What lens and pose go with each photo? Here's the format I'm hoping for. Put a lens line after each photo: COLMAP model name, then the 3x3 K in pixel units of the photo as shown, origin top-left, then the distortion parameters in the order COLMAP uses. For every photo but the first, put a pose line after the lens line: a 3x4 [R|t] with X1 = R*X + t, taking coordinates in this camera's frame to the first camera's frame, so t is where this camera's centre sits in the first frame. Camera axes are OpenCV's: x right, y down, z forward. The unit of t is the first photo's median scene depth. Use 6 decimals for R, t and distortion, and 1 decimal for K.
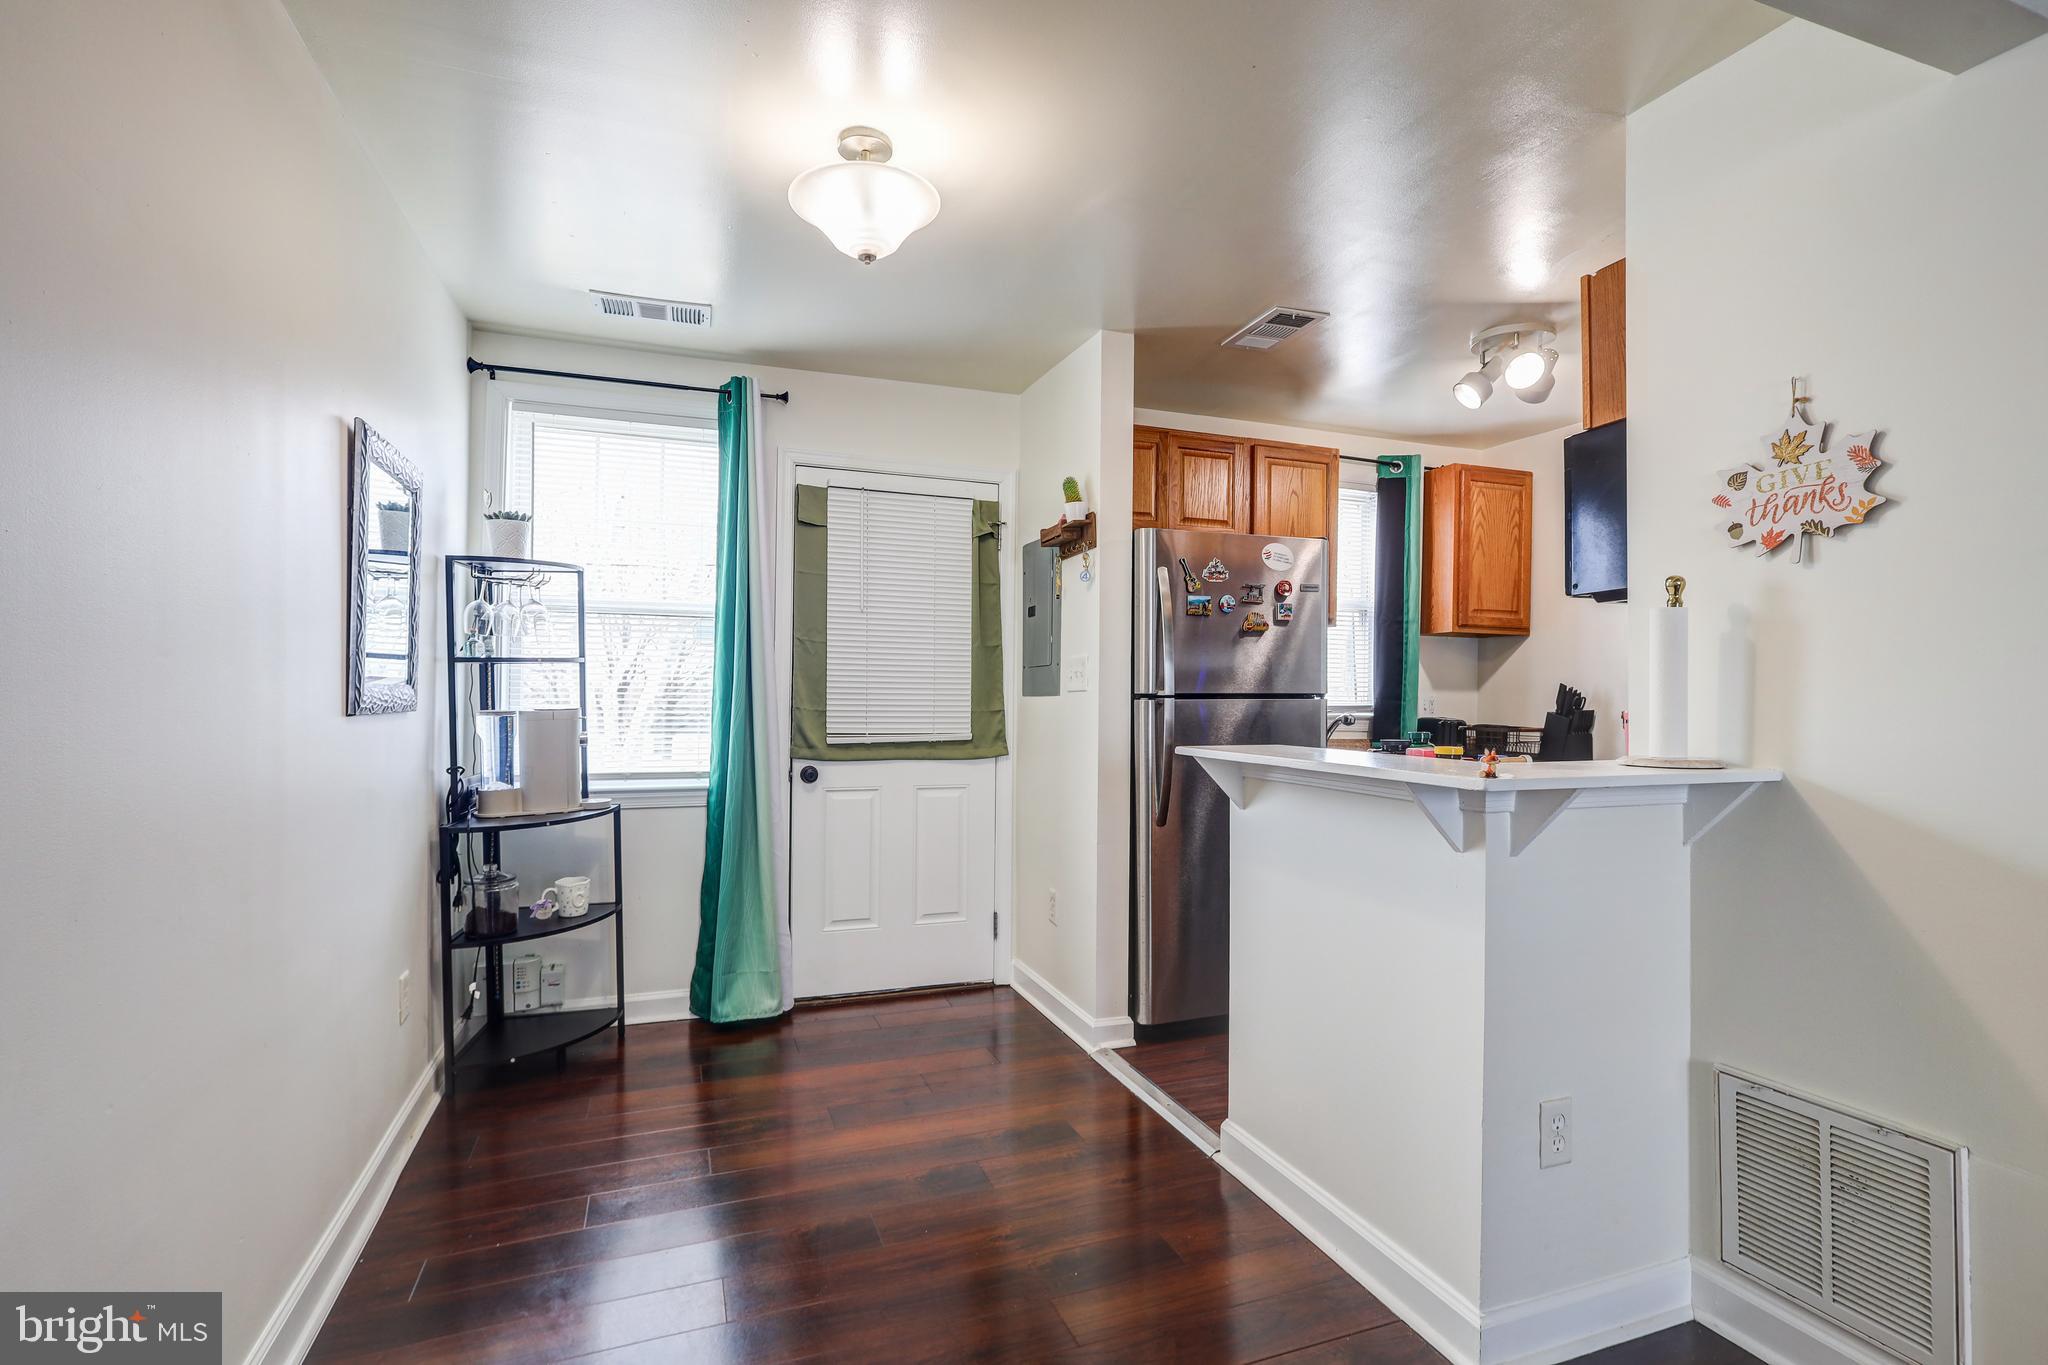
lens RADIAL K [[976.0, 0, 1030.7], [0, 976.0, 694.7], [0, 0, 1]] dist [-0.002773, 0.002880]
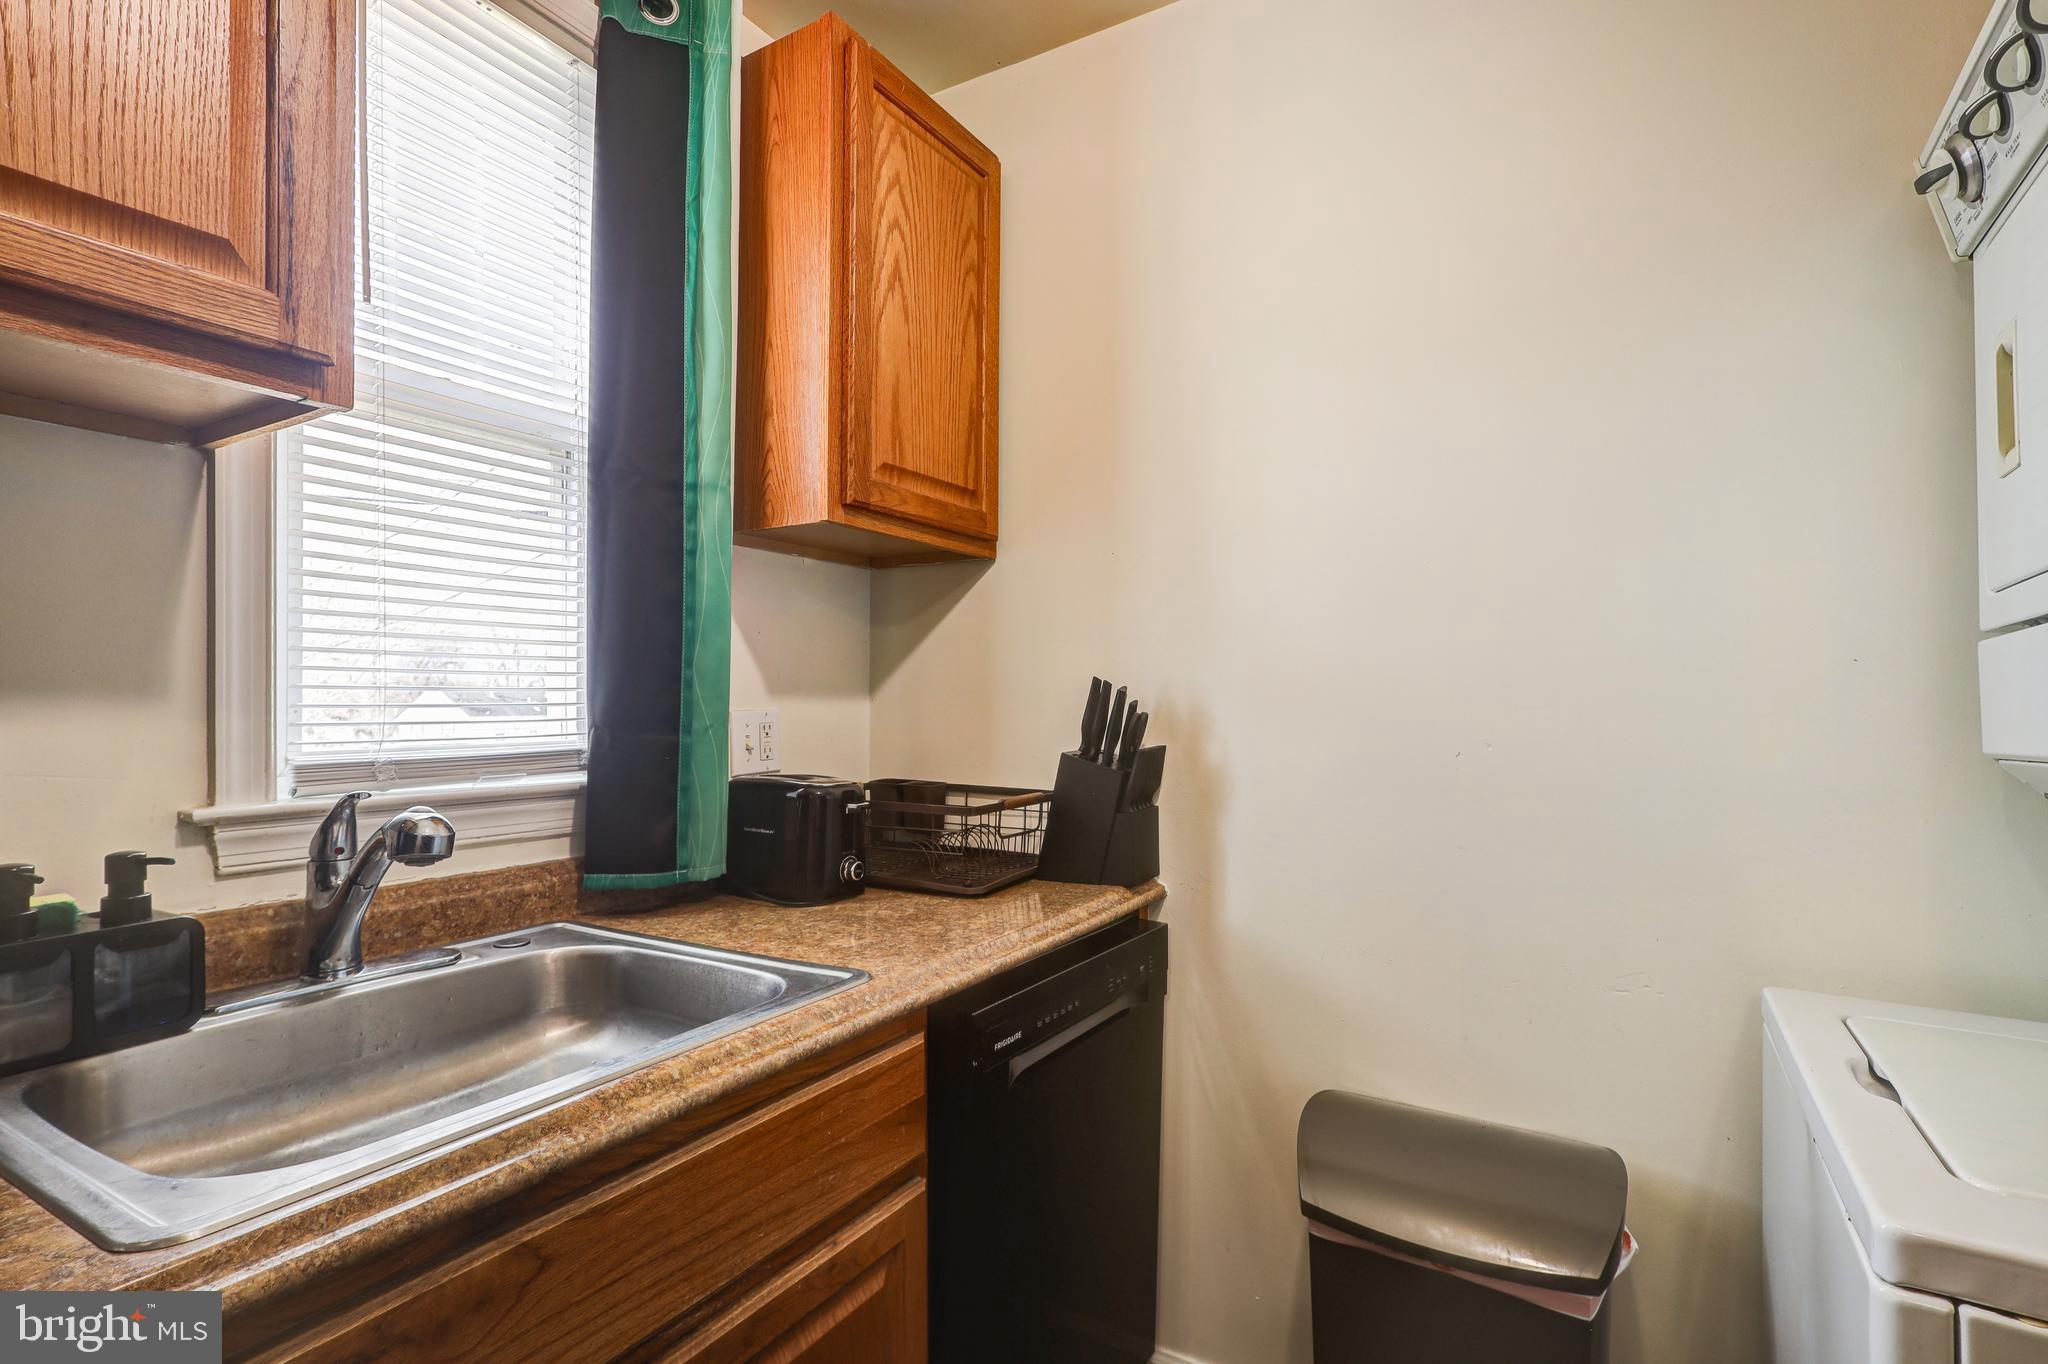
lens RADIAL K [[976.0, 0, 1015.6], [0, 976.0, 688.8], [0, 0, 1]] dist [-0.002773, 0.002880]
pose [[0.791929, -0.004431, 0.610597, 0.274282], [0.008255, 0.999960, -0.003450, -0.005624], [-0.610557, 0.007773, 0.791934, 0.684370]]
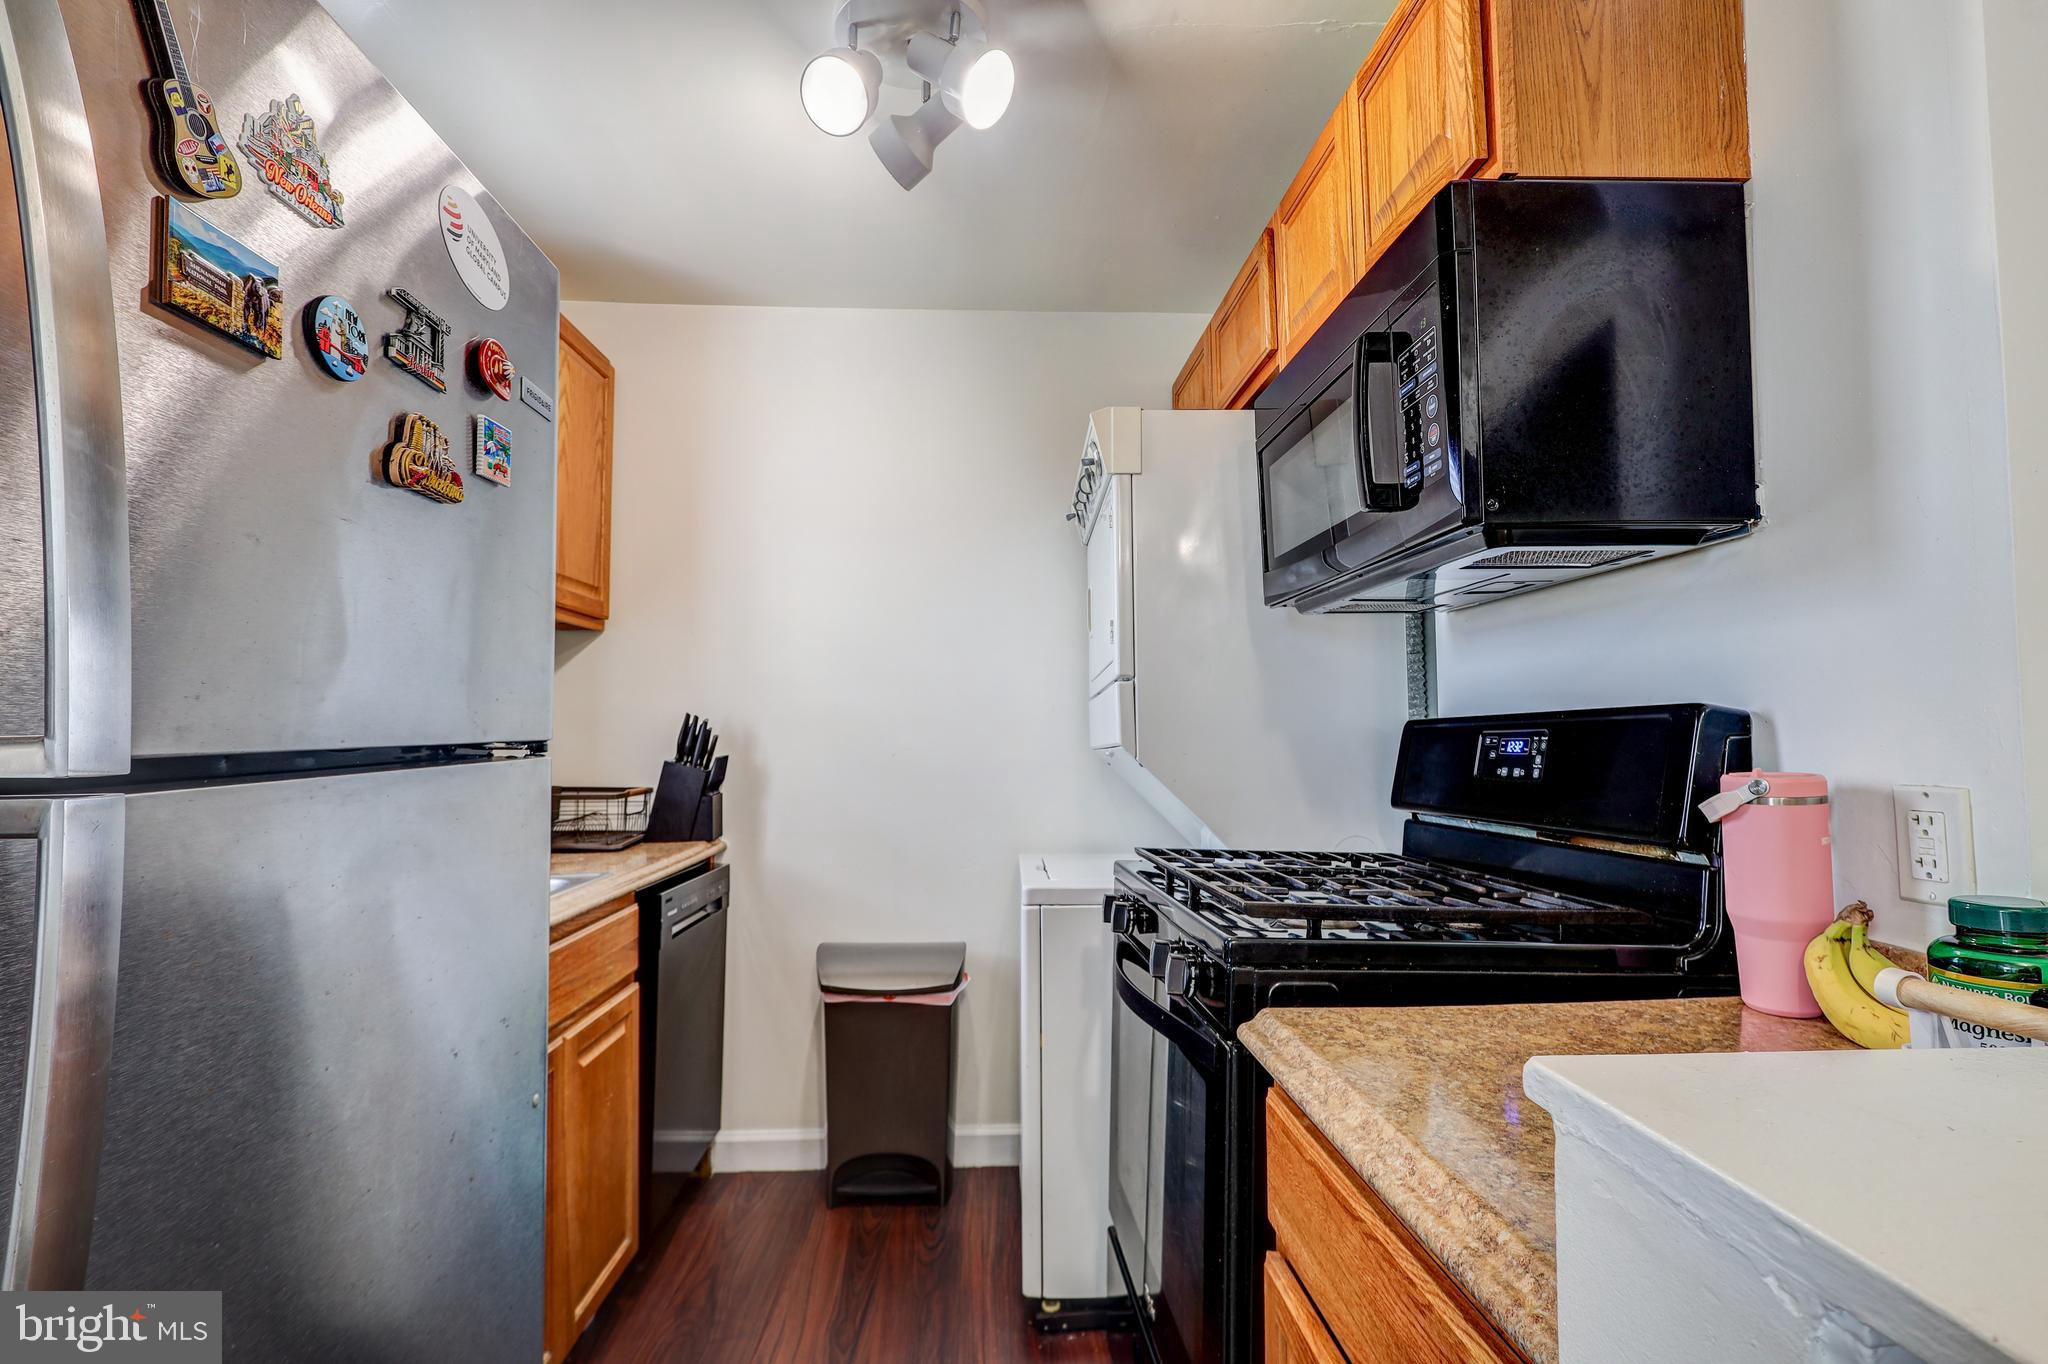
lens RADIAL K [[976.0, 0, 1024.6], [0, 976.0, 679.6], [0, 0, 1]] dist [-0.002773, 0.002880]
pose [[0.321868, 0.037607, 0.946037, 0.032316], [0.007847, 0.999071, -0.042385, -0.004447], [-0.946752, 0.021066, 0.321273, 0.574726]]
